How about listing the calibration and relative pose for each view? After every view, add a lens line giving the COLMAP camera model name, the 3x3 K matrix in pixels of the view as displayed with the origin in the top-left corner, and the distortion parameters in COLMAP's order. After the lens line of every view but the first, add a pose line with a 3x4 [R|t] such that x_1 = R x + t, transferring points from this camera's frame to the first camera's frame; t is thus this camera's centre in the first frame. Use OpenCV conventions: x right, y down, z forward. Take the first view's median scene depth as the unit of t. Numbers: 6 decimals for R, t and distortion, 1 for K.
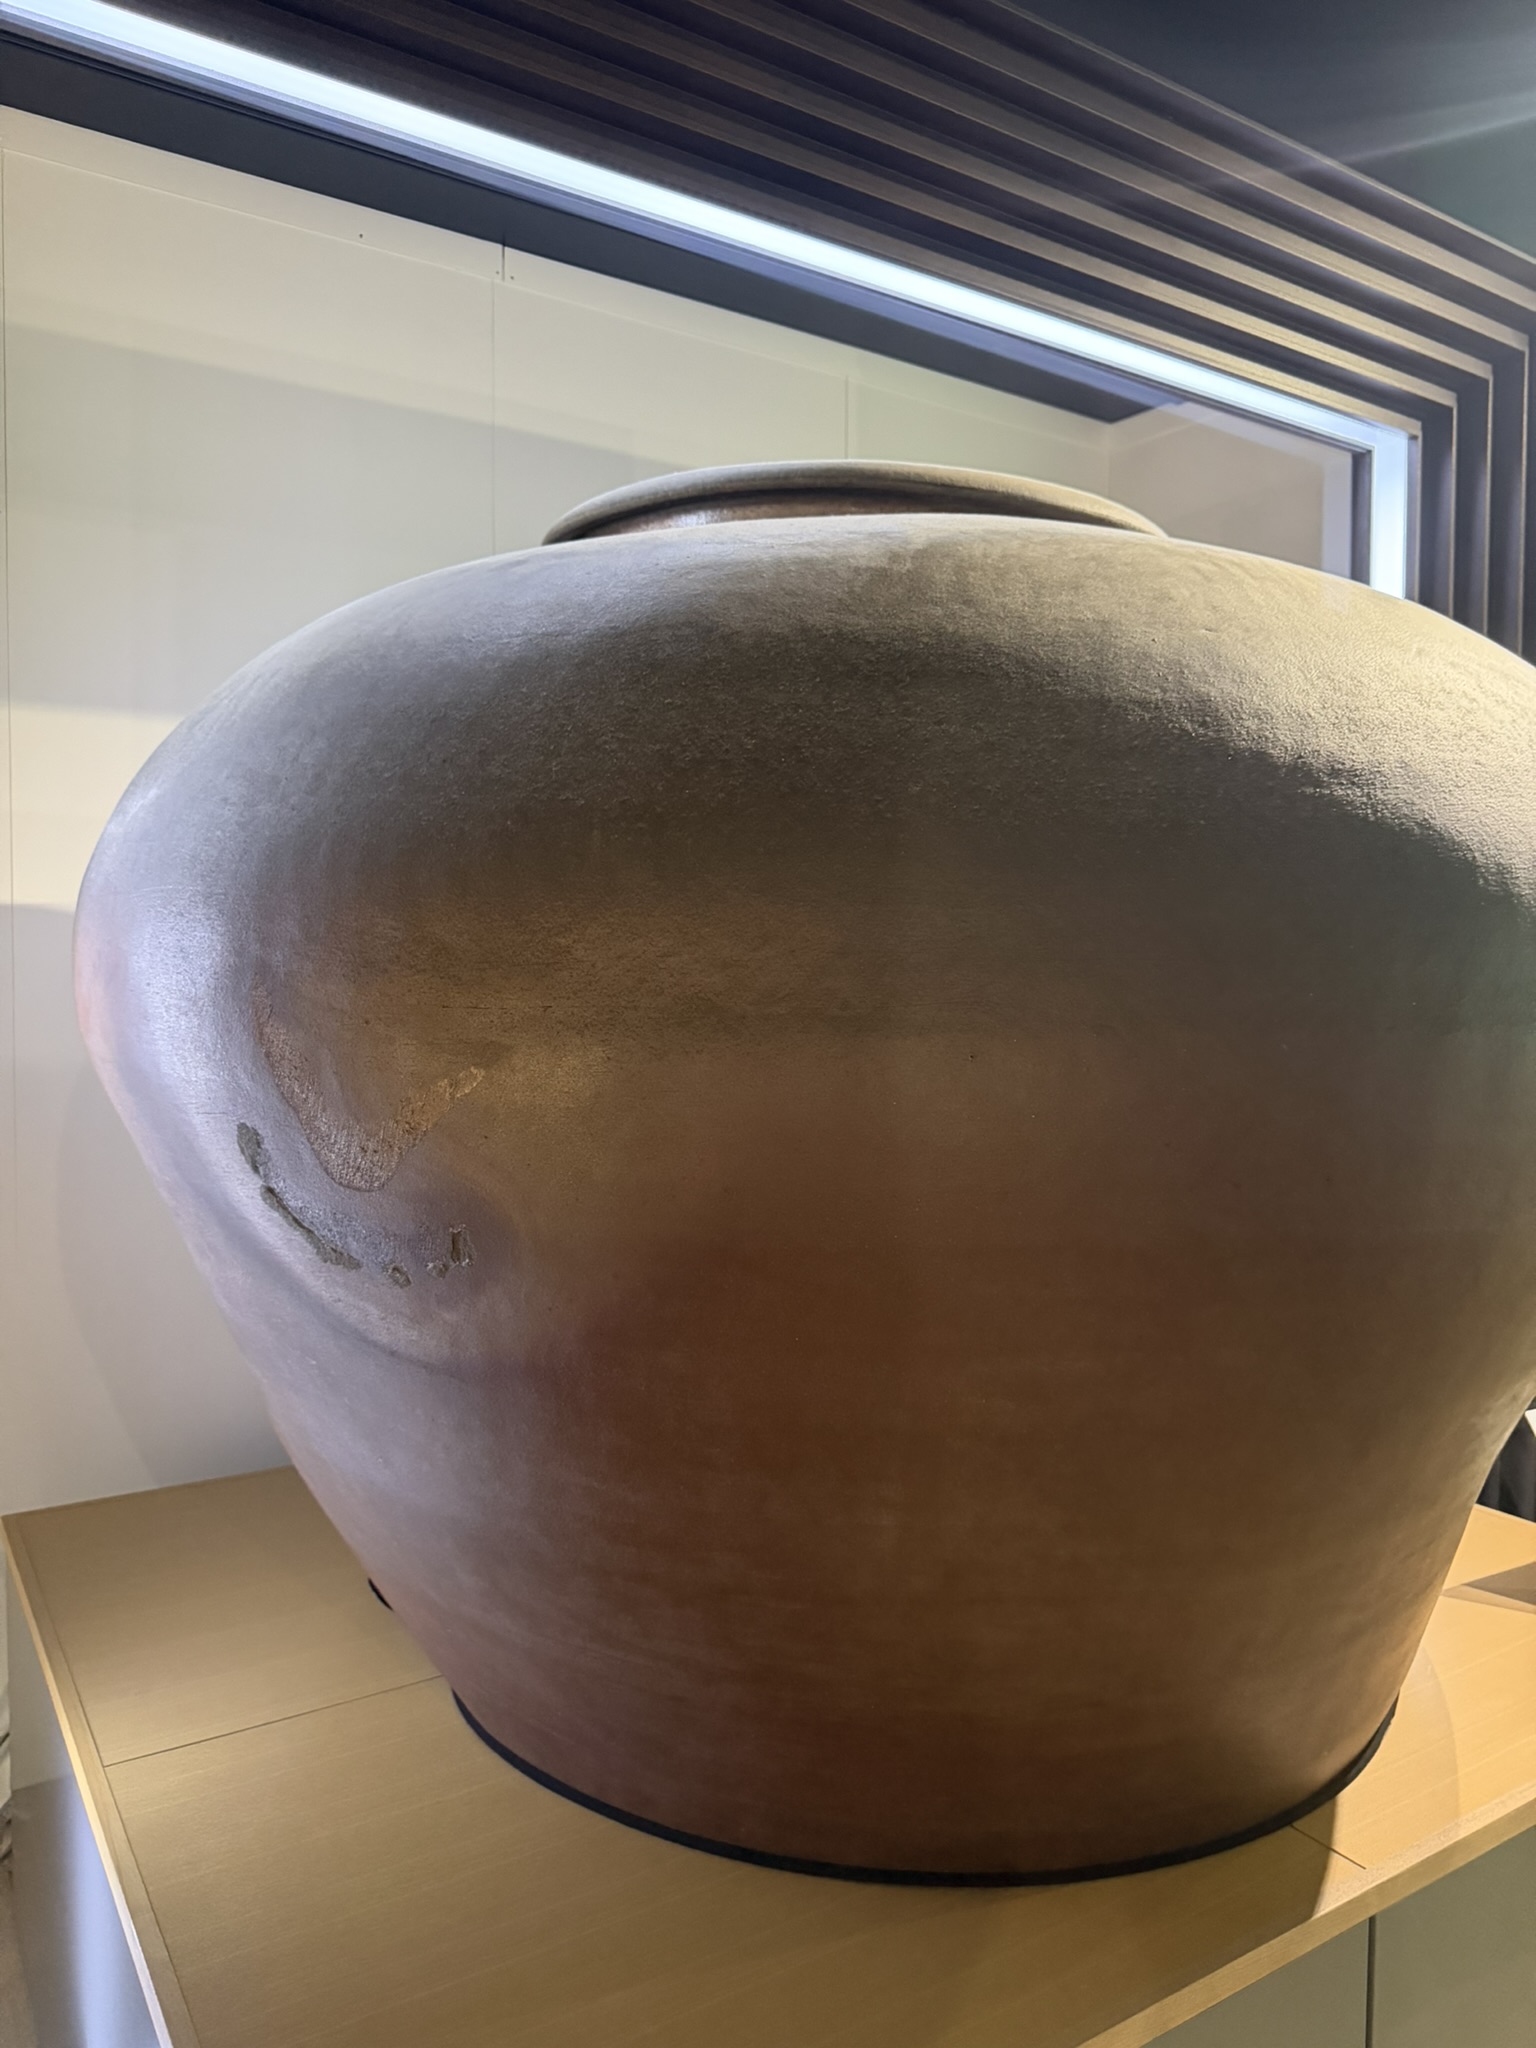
lens RADIAL K [[1555.0, 0, 768.0], [0, 1555.0, 1024.0], [0, 0, 1]] dist [0.223876, -0.588581]
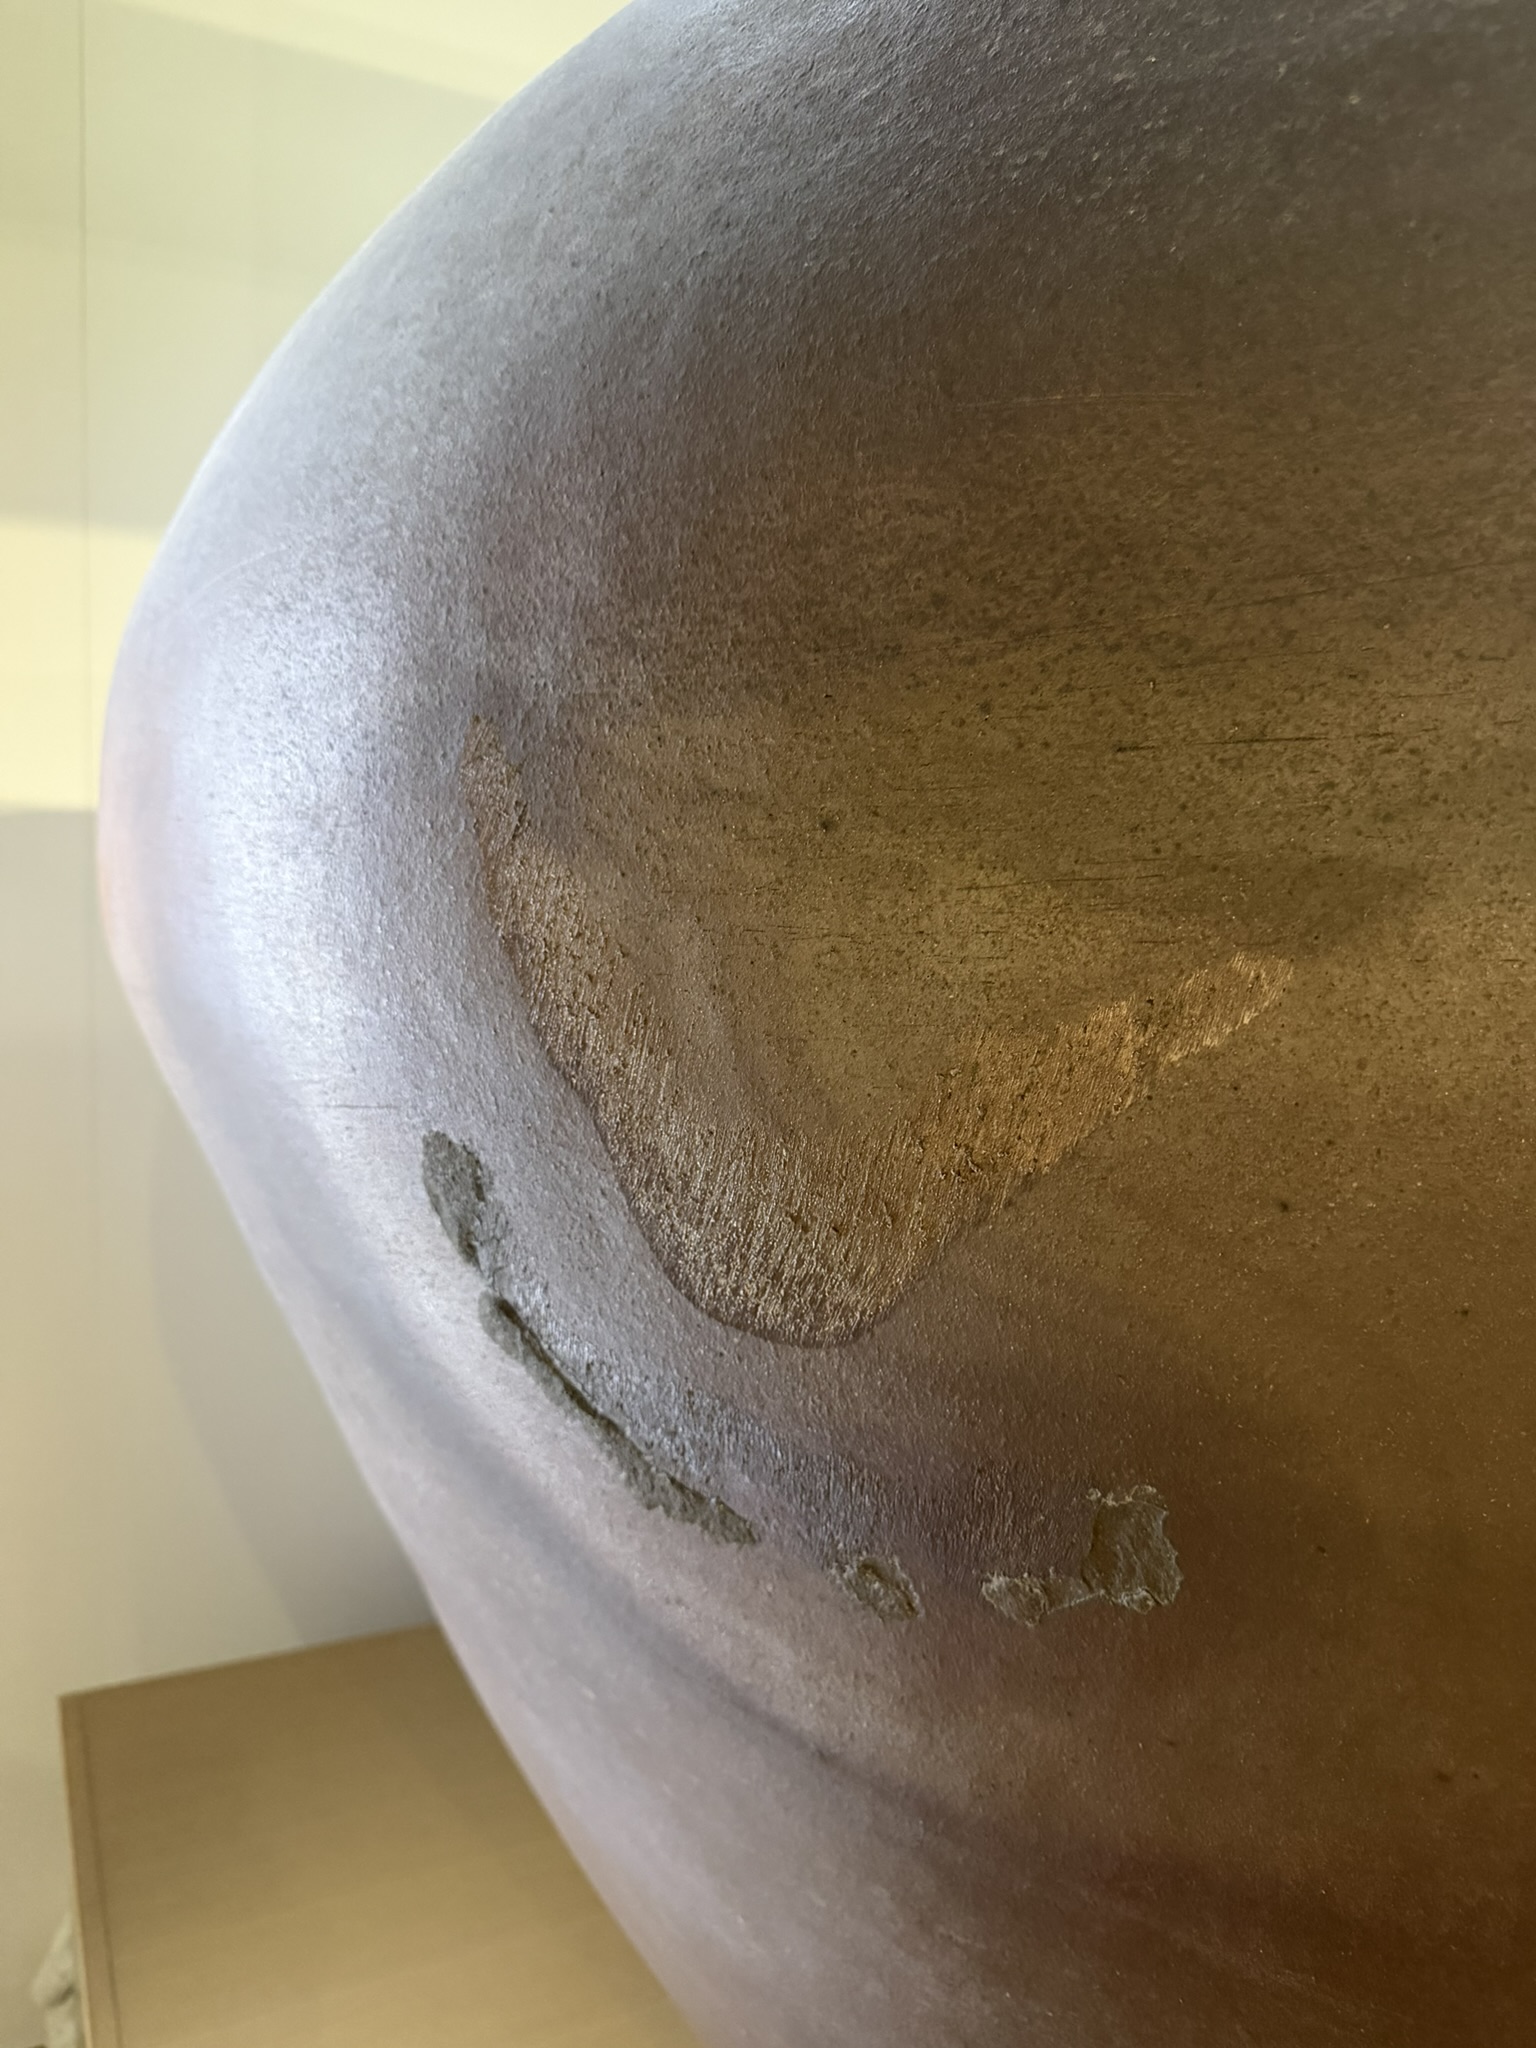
lens RADIAL K [[1555.0, 0, 768.0], [0, 1555.0, 1024.0], [0, 0, 1]] dist [0.223876, -0.588581]
pose [[0.996133, 0.003201, -0.087800, -0.226210], [-0.002796, 0.999985, 0.004730, 0.035379], [0.087814, -0.004467, 0.996127, 0.649334]]
